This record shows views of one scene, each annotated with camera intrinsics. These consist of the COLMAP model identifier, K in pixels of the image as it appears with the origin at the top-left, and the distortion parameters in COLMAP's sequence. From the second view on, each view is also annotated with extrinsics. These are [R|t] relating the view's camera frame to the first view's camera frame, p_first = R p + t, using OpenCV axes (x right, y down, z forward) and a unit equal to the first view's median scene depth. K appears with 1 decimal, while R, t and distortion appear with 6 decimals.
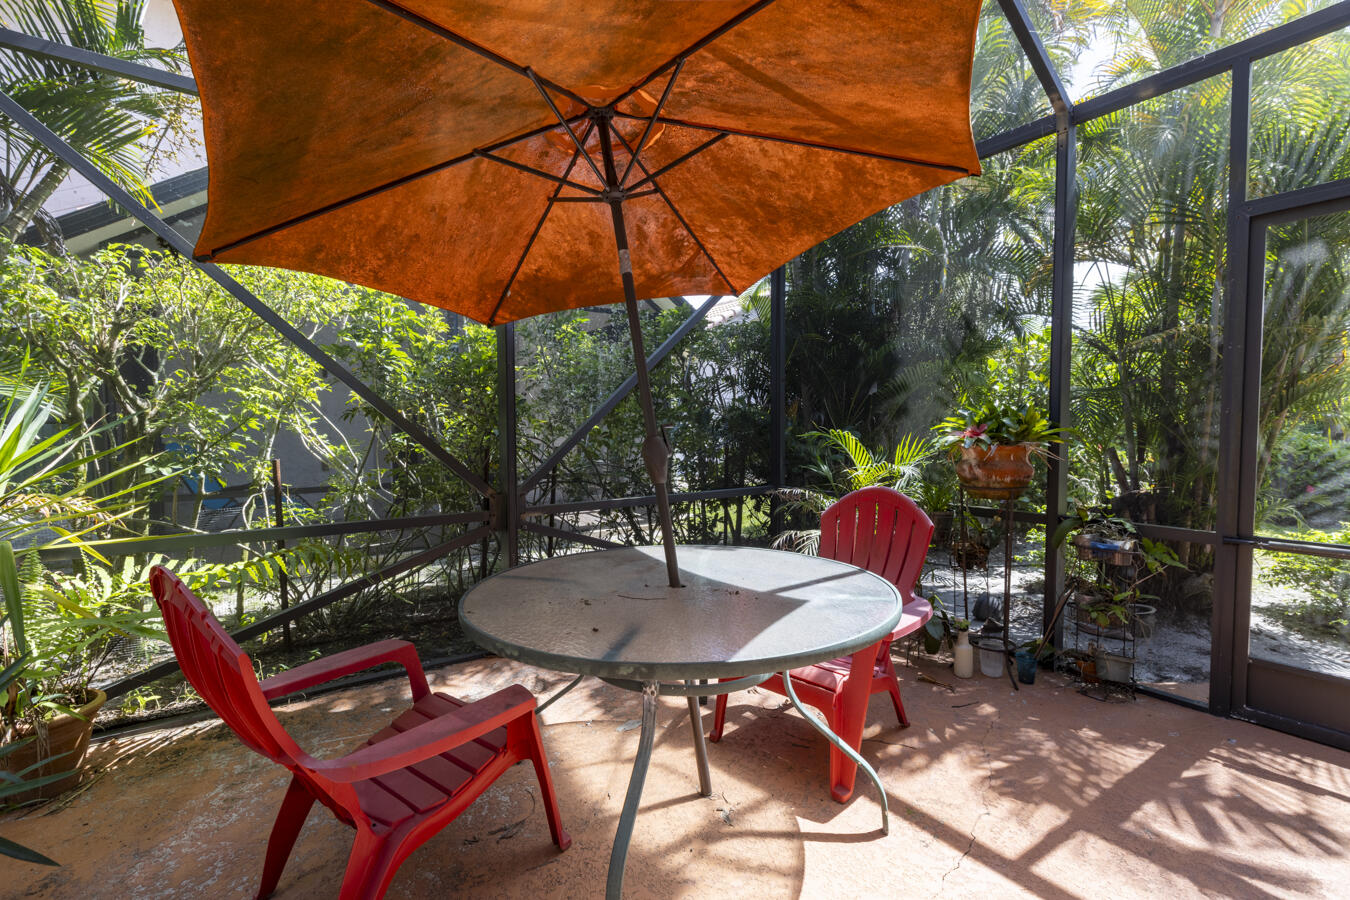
lens RADIAL K [[597.5, 0, 676.6], [0, 597.5, 444.9], [0, 0, 1]] dist [0.002602, -0.000937]
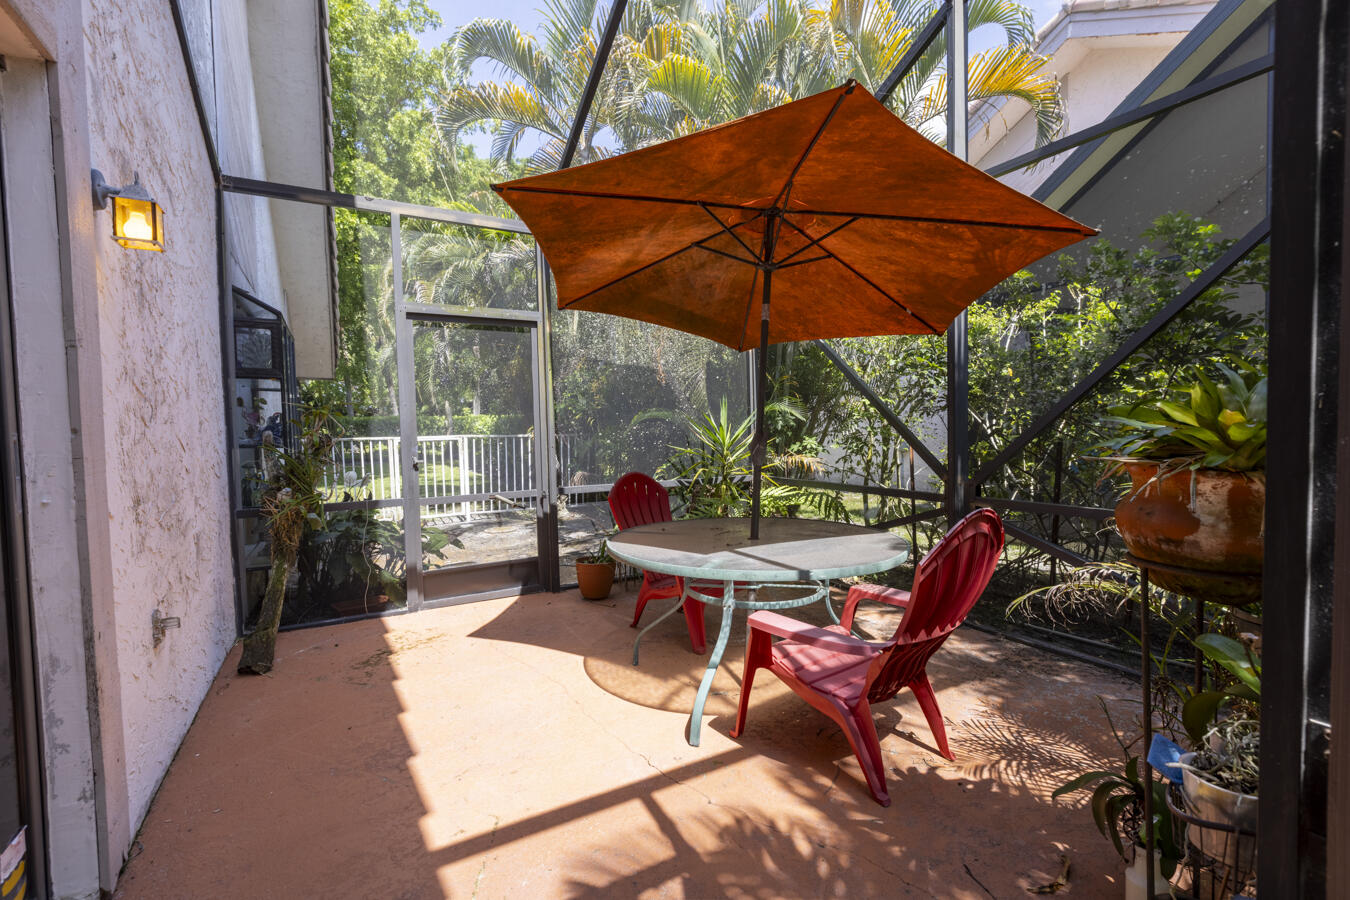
lens RADIAL K [[597.5, 0, 676.6], [0, 597.5, 444.9], [0, 0, 1]] dist [0.002602, -0.000937]
pose [[-0.105884, 0.033721, -0.993807, 1.421355], [-0.009424, 0.999346, 0.034913, -0.034805], [0.994334, 0.013062, -0.105497, 0.965837]]
